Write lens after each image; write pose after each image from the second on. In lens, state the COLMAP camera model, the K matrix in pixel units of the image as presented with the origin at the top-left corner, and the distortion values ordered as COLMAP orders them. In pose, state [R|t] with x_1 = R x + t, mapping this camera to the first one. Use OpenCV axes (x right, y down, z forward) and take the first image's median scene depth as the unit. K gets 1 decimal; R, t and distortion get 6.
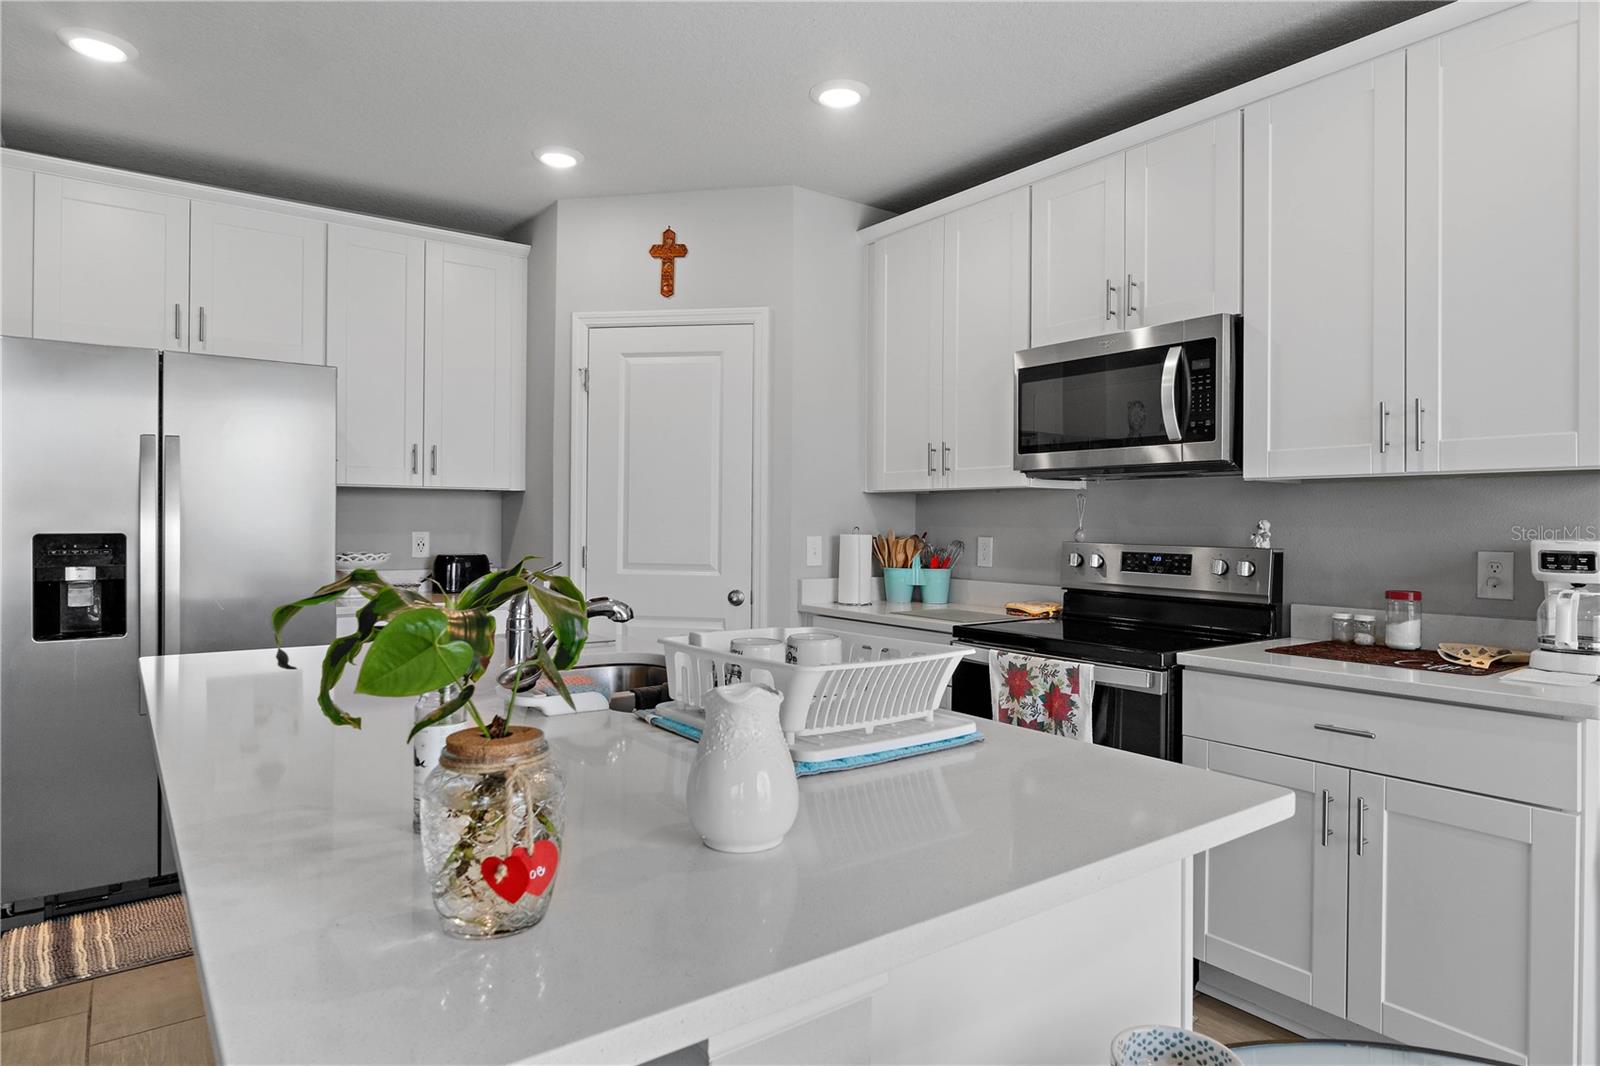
lens RADIAL K [[929.4, 0, 806.0], [0, 929.4, 518.9], [0, 0, 1]] dist [-0.000226, -0.002392]
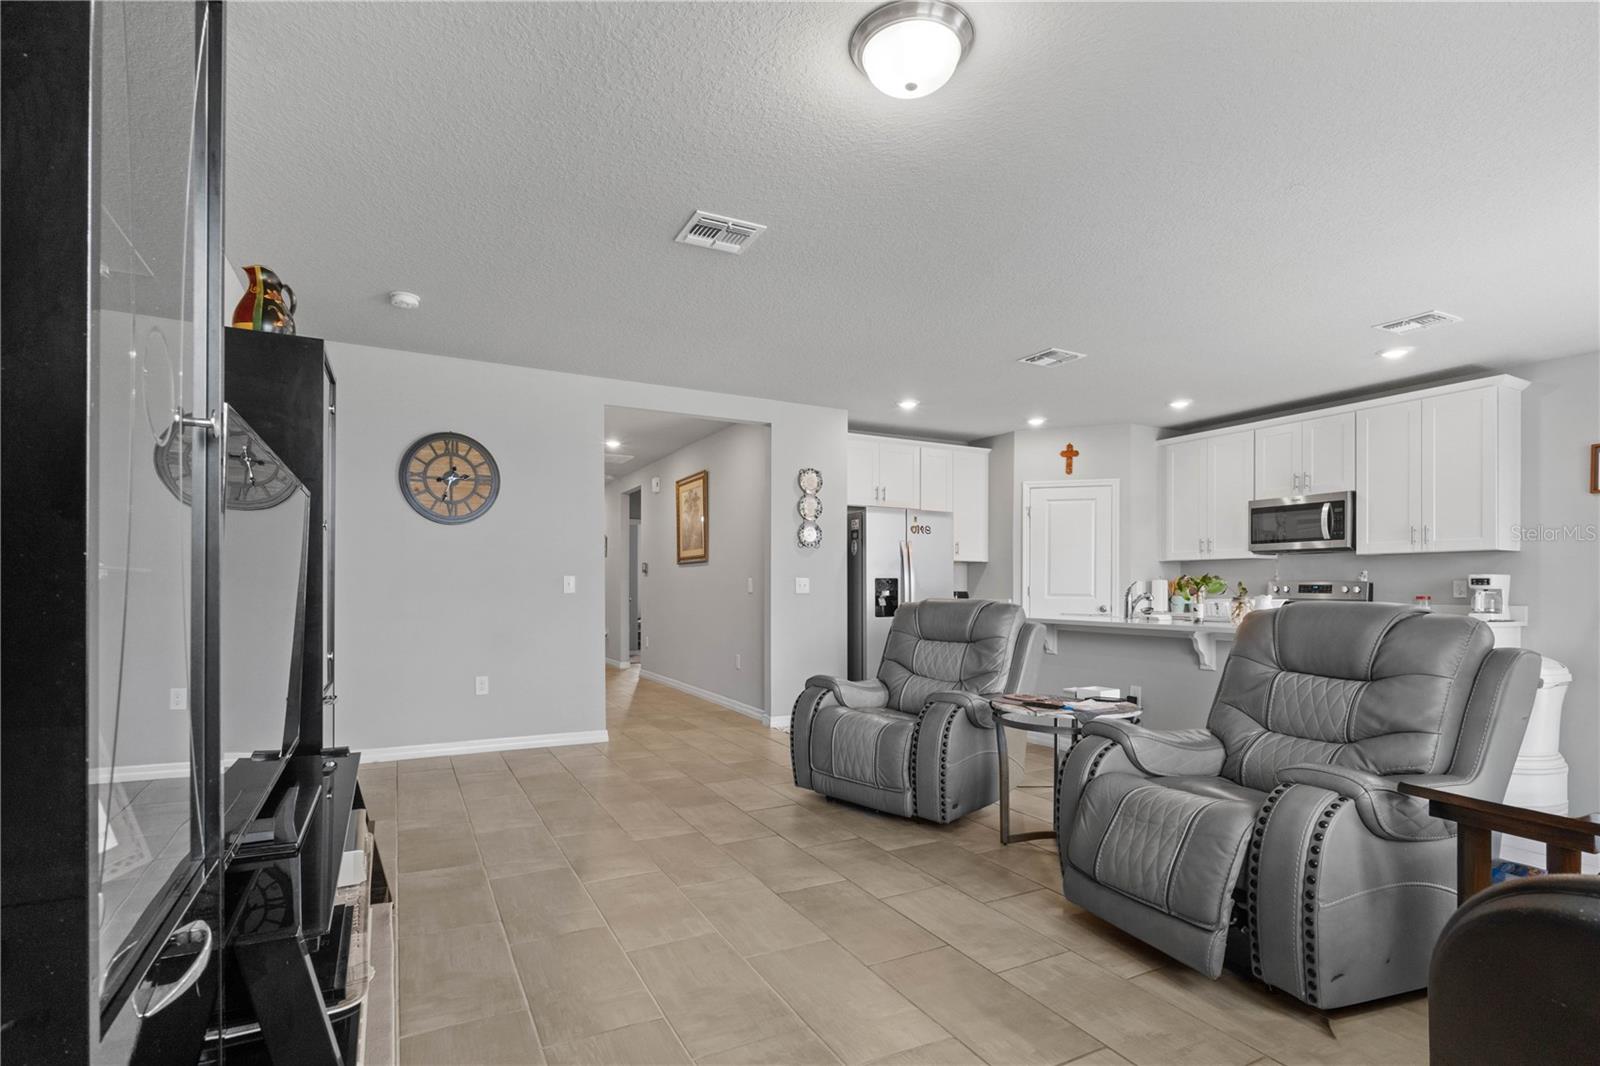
lens RADIAL K [[772.5, 0, 803.0], [0, 772.5, 589.0], [0, 0, 1]] dist [-0.006276, -0.001414]
pose [[0.987408, -0.002835, -0.158168, -0.636742], [0.003144, 0.999994, 0.001702, 0.041055], [0.158162, -0.002178, 0.987411, -1.216497]]
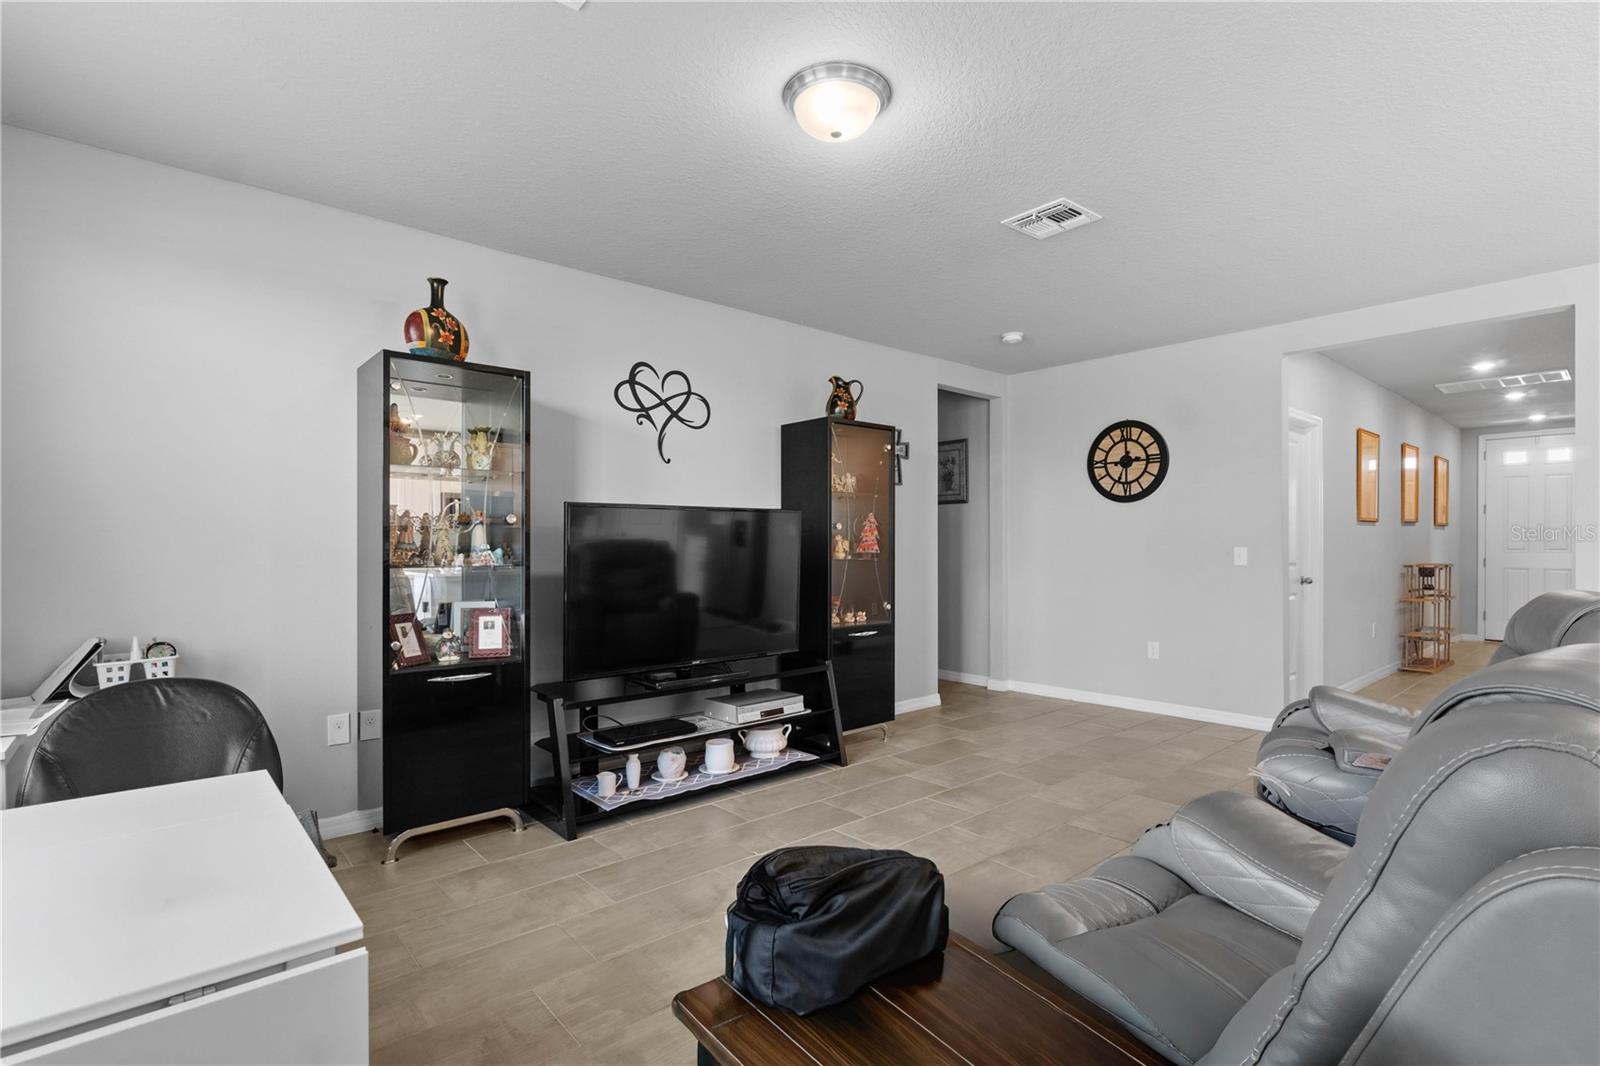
lens RADIAL K [[754.2, 0, 802.1], [0, 754.2, 544.2], [0, 0, 1]] dist [-0.015893, -0.000101]
pose [[0.077208, -0.010815, -0.996956, 0.123491], [0.006809, 0.999924, -0.010320, 0.015849], [0.996992, -0.005991, 0.077275, -0.597427]]
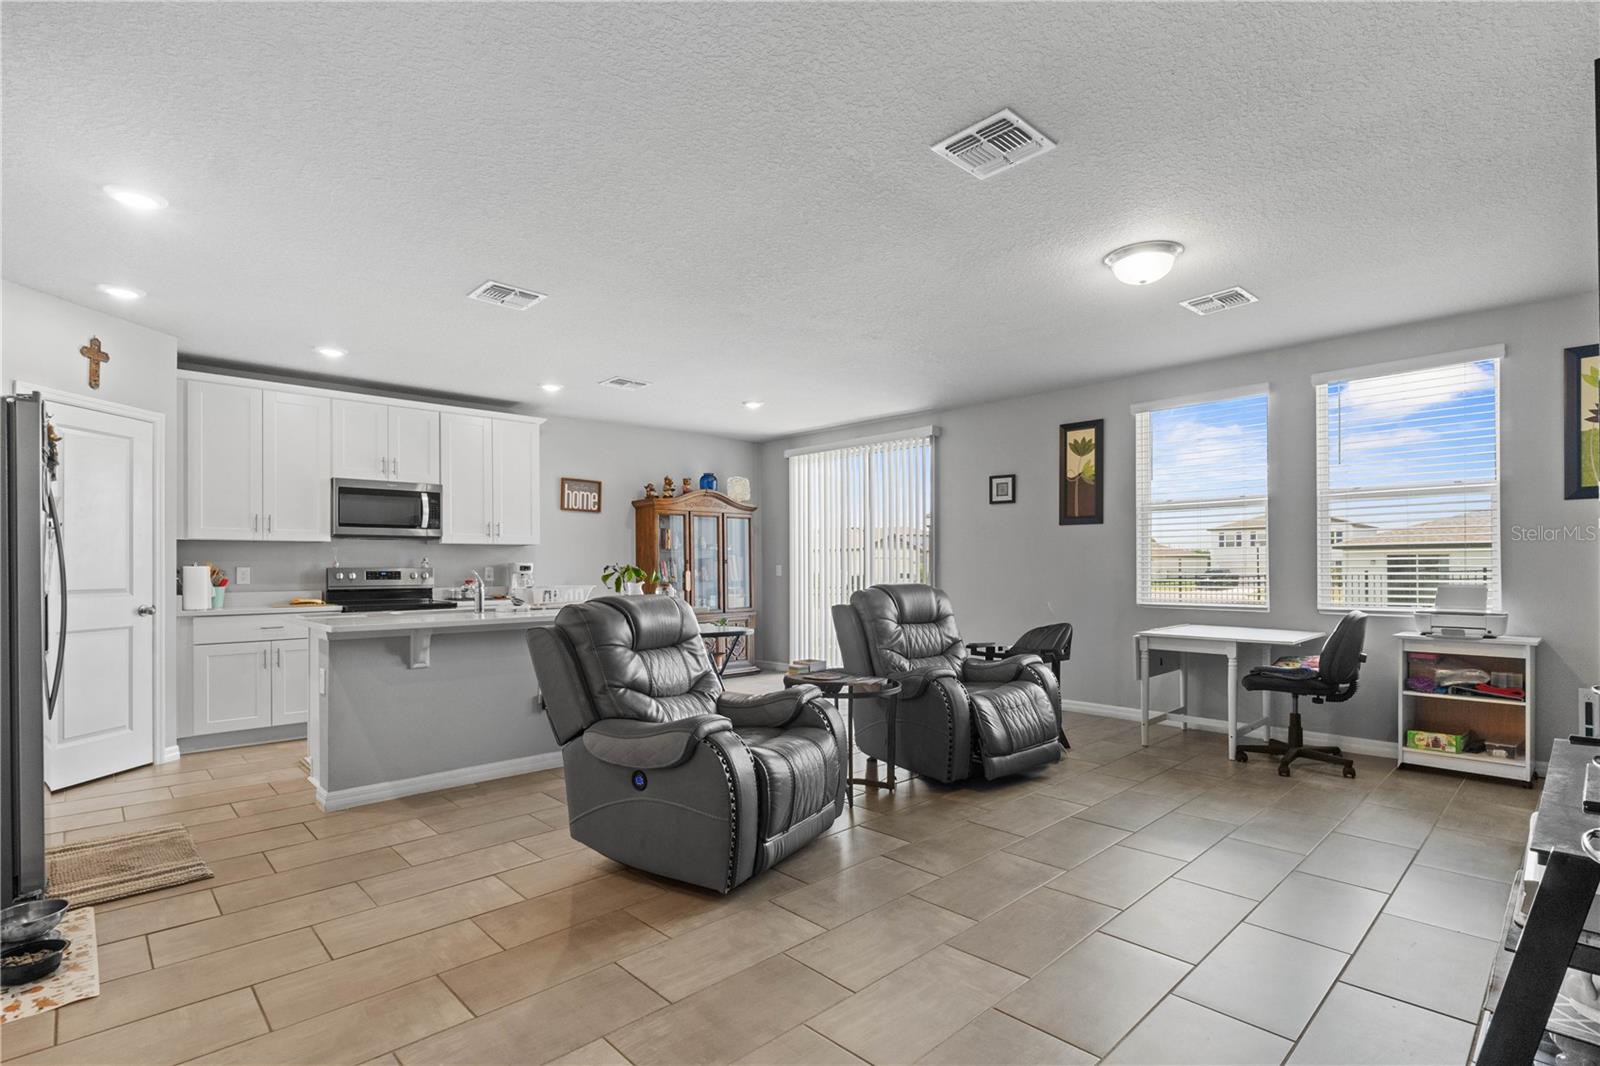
lens RADIAL K [[765.6, 0, 799.1], [0, 765.6, 564.0], [0, 0, 1]] dist [-0.004214, -0.000741]
pose [[-0.115595, -0.004687, 0.993285, -1.761606], [0.000708, 0.999988, 0.004801, 0.009552], [-0.993296, 0.001258, -0.115591, 0.163271]]
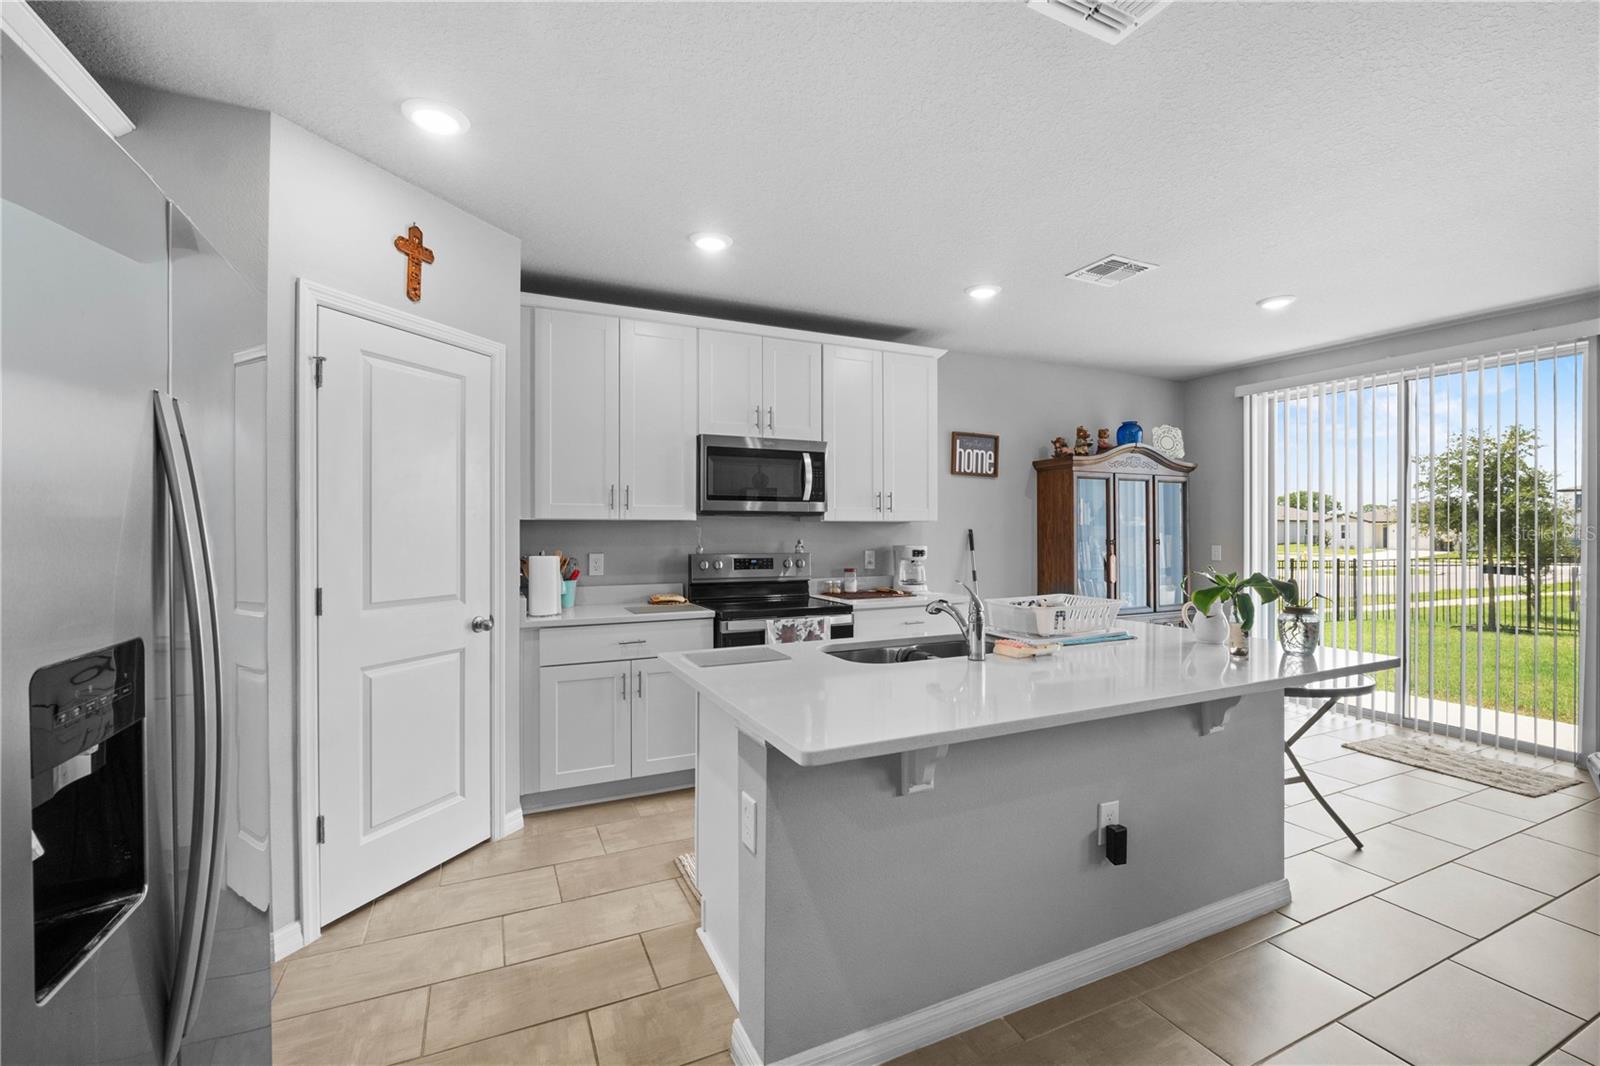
lens RADIAL K [[687.3, 0, 808.9], [0, 687.3, 530.7], [0, 0, 1]] dist [-0.003150, -0.000455]
pose [[0.195147, -0.010251, 0.980721, -0.948508], [-0.001700, 0.999940, 0.010790, -0.032841], [-0.980773, -0.003773, 0.195117, 0.647516]]
